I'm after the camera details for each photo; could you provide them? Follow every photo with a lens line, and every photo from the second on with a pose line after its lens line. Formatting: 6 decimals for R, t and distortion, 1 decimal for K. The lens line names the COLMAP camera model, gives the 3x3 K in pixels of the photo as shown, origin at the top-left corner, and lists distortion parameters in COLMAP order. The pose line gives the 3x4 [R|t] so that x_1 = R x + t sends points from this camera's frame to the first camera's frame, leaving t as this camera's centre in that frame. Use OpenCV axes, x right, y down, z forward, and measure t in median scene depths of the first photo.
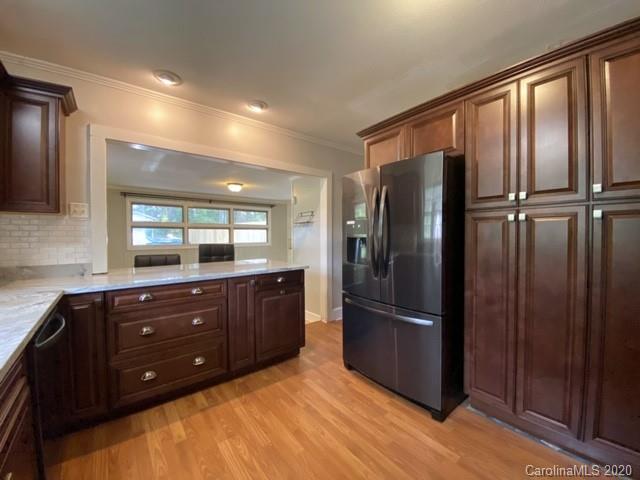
lens RADIAL K [[262.4, 0, 320.0], [0, 262.4, 240.0], [0, 0, 1]] dist [0.026619, -0.022226]
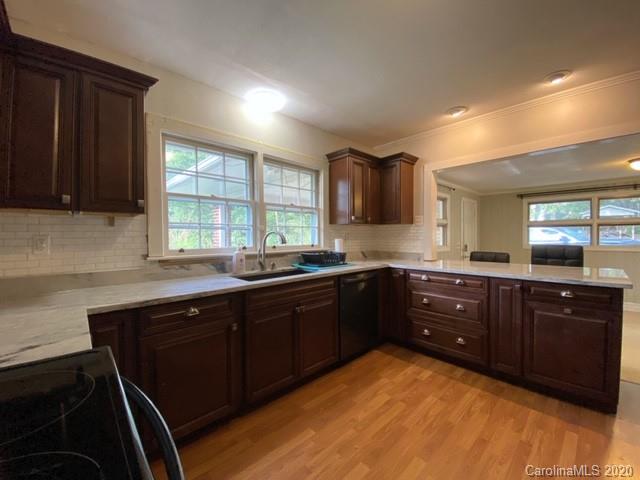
lens RADIAL K [[262.4, 0, 320.0], [0, 262.4, 240.0], [0, 0, 1]] dist [0.026619, -0.022226]
pose [[0.069649, 0.018406, -0.997402, 0.636478], [-0.011047, 0.999783, 0.017678, -0.012047], [0.997510, 0.009787, 0.069837, 0.261109]]
